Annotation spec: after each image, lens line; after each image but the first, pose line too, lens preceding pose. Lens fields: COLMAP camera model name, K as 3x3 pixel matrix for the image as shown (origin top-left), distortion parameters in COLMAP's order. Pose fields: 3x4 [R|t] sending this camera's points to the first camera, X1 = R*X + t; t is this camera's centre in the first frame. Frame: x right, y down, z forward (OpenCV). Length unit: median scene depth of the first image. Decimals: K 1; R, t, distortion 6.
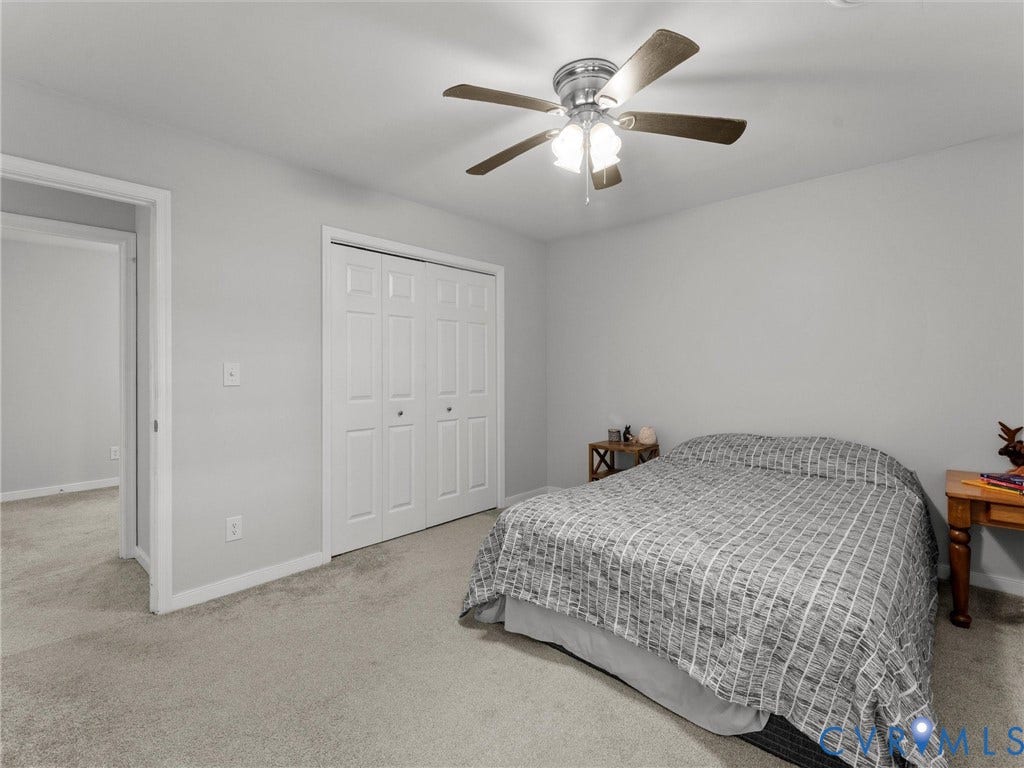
lens RADIAL K [[487.5, 0, 501.8], [0, 487.5, 382.6], [0, 0, 1]] dist [0.003914, -0.002552]
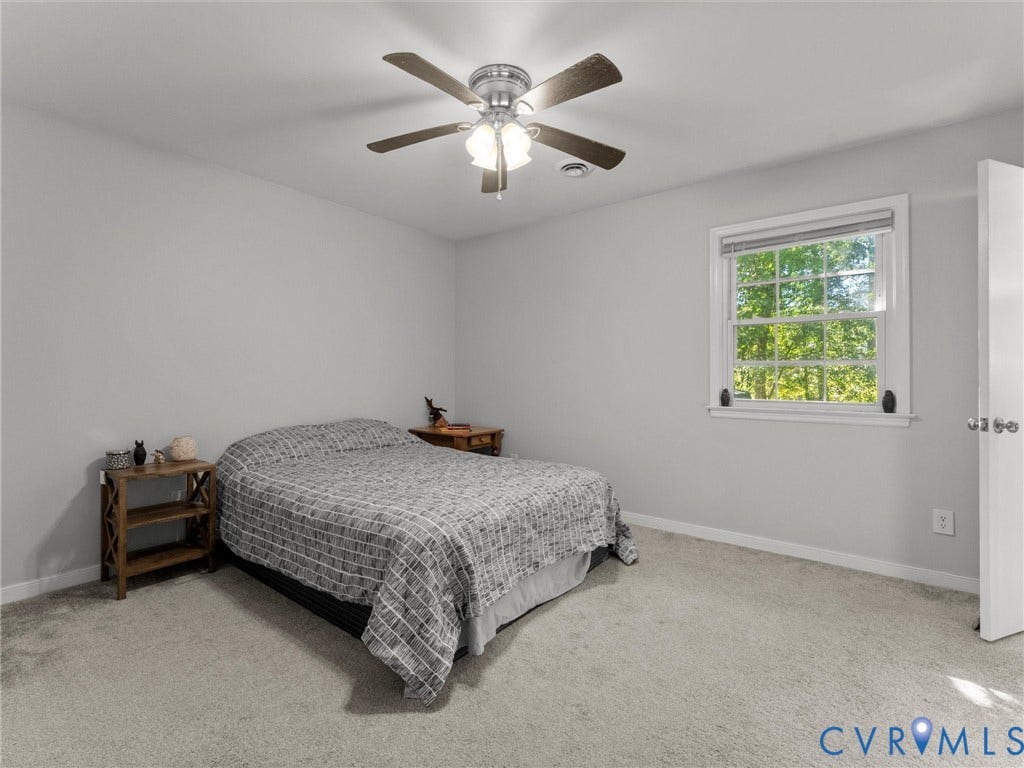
lens RADIAL K [[487.5, 0, 507.6], [0, 487.5, 383.4], [0, 0, 1]] dist [0.003914, -0.002552]
pose [[-0.113954, -0.007302, 0.993459, -0.926250], [0.021346, 0.999724, 0.009797, 0.029457], [-0.993257, 0.022322, -0.113766, 1.146133]]
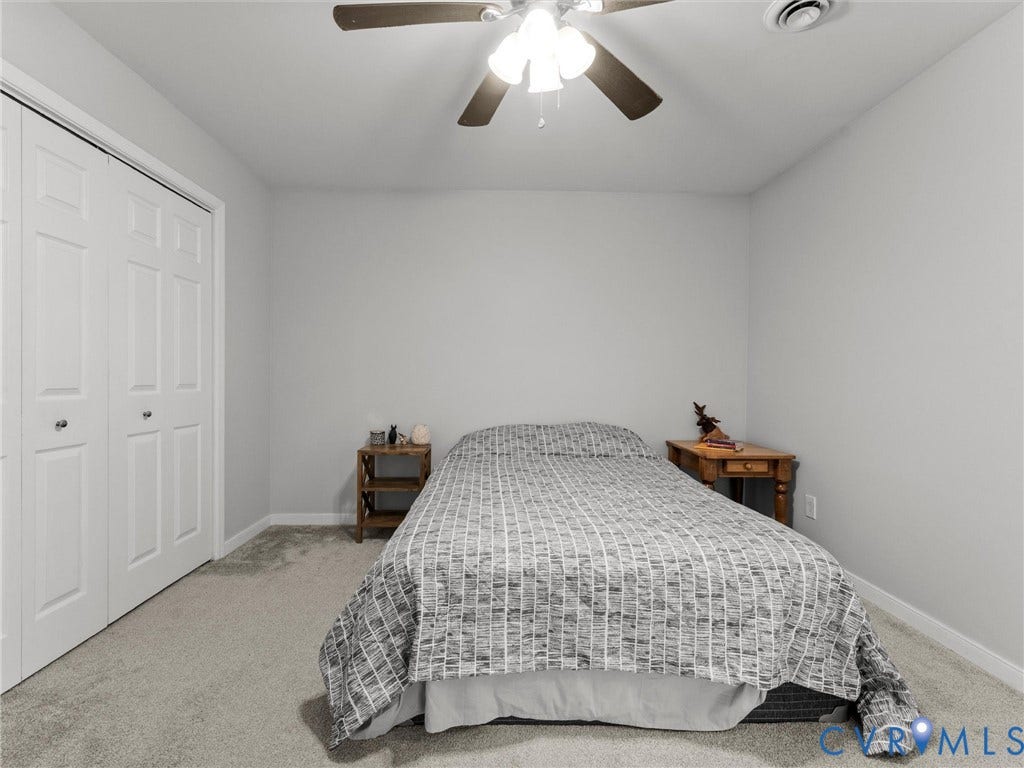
lens RADIAL K [[487.5, 0, 500.8], [0, 487.5, 390.3], [0, 0, 1]] dist [0.003914, -0.002552]
pose [[0.710520, -0.008773, 0.703622, -0.424673], [0.005366, 0.999961, 0.007049, 0.043708], [-0.703656, -0.001233, 0.710539, 0.513174]]
